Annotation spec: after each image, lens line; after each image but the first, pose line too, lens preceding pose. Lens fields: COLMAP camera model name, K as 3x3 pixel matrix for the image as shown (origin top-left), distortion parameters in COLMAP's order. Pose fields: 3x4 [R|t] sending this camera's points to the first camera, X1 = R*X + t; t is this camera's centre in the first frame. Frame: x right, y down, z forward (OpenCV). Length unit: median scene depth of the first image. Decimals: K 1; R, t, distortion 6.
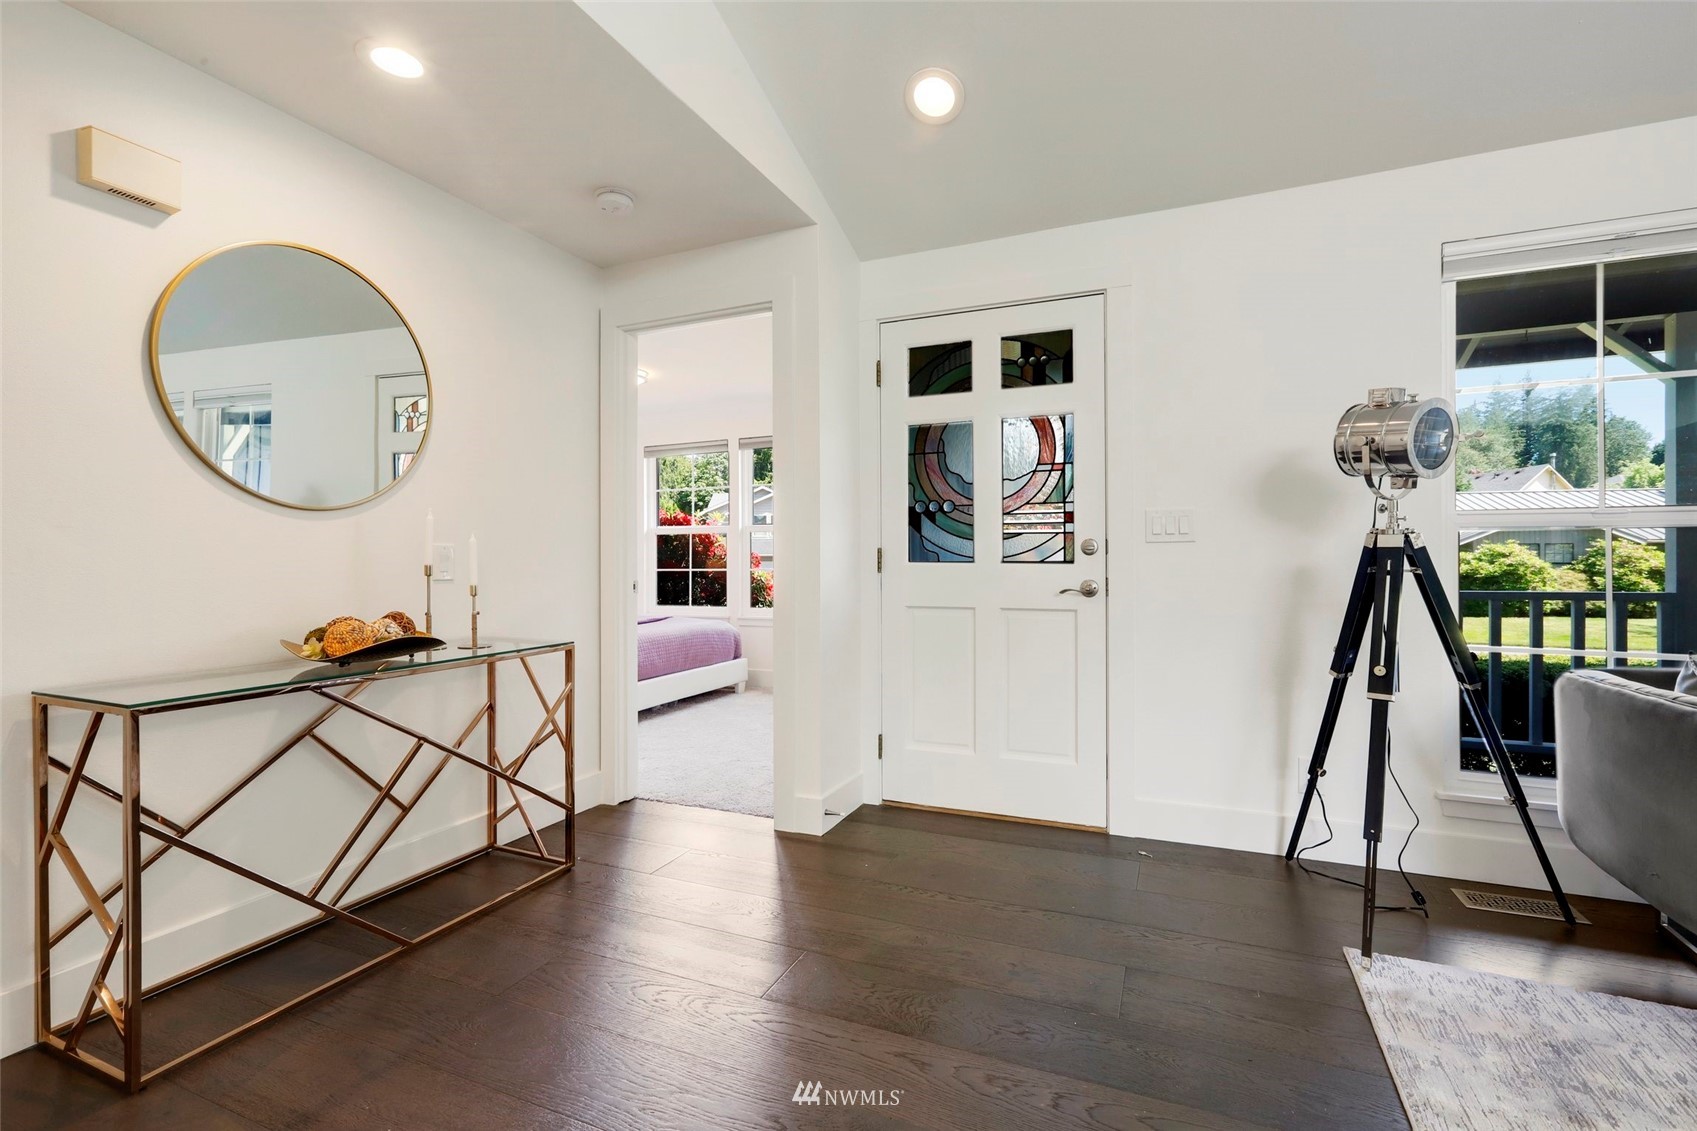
lens RADIAL K [[762.8, 0, 854.4], [0, 762.8, 554.7], [0, 0, 1]] dist [-0.000550, -0.004670]
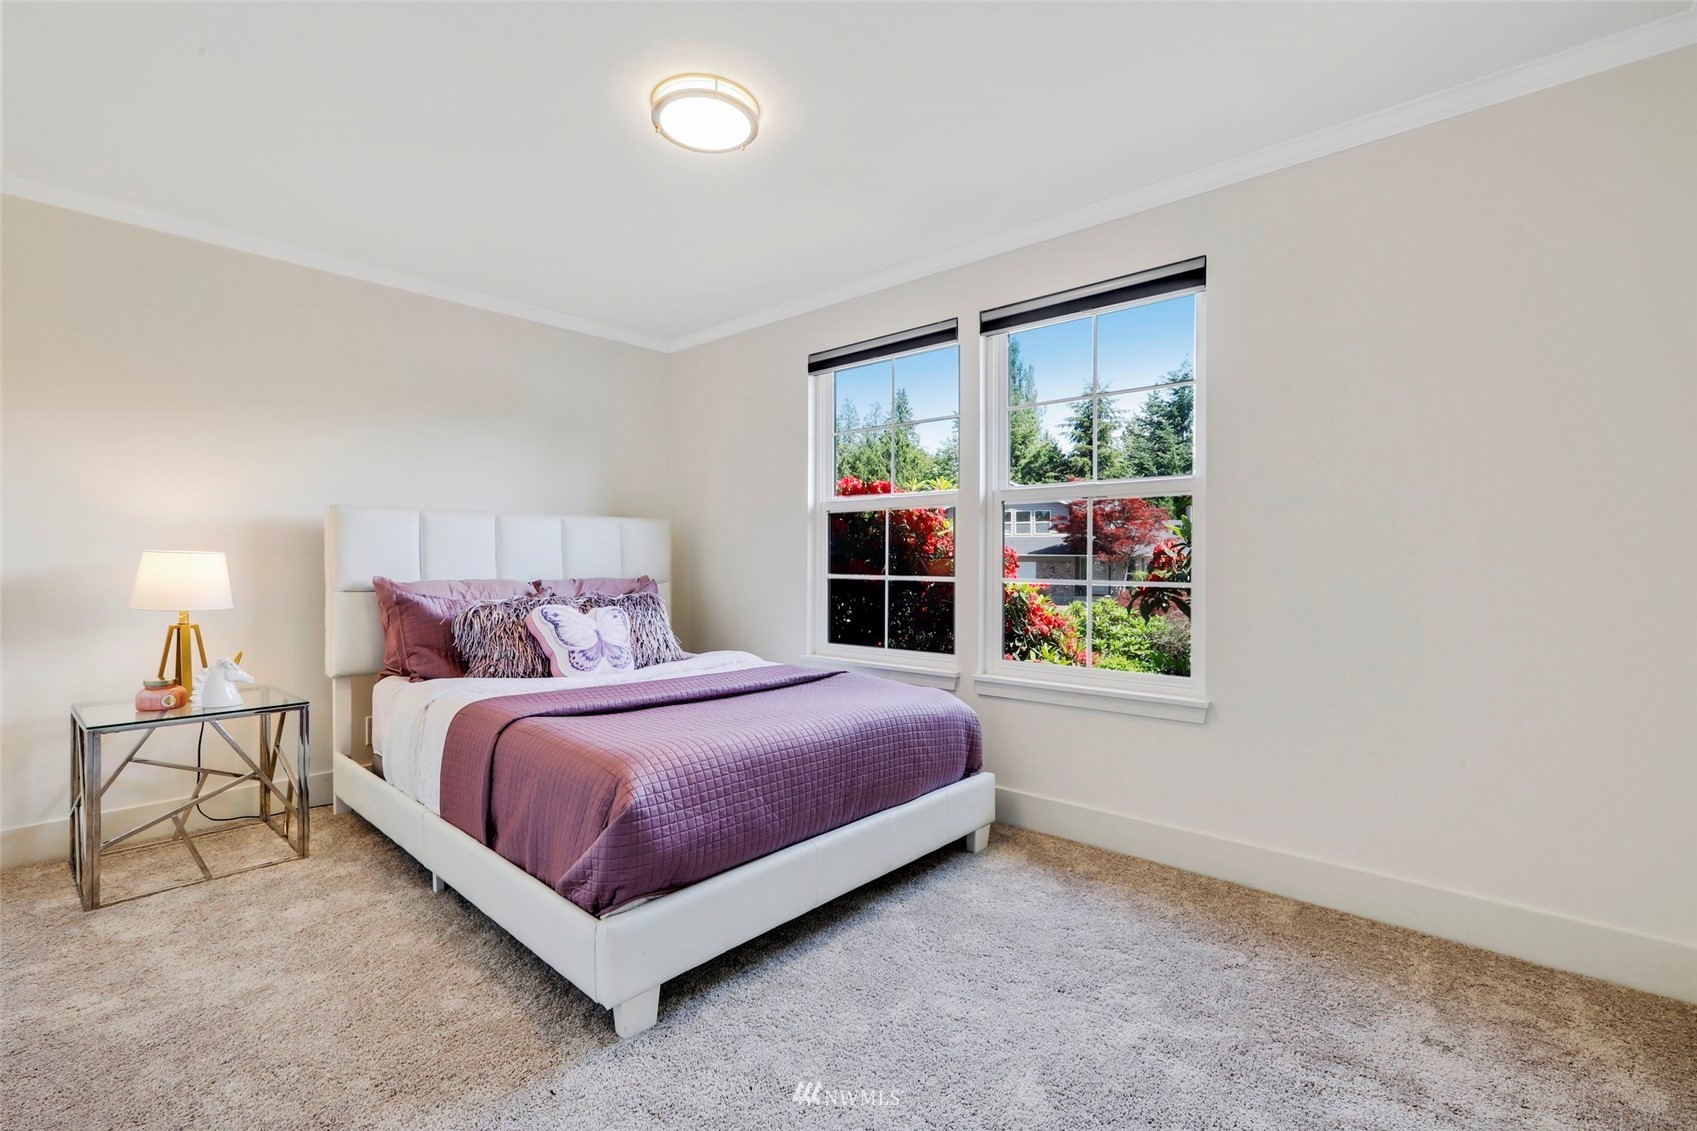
lens RADIAL K [[762.8, 0, 854.4], [0, 762.8, 554.7], [0, 0, 1]] dist [-0.000550, -0.004670]
pose [[0.951041, 0.010393, -0.308890, -0.073319], [-0.010582, 0.999943, 0.001063, 0.003257], [0.308884, 0.002258, 0.951097, 0.490099]]
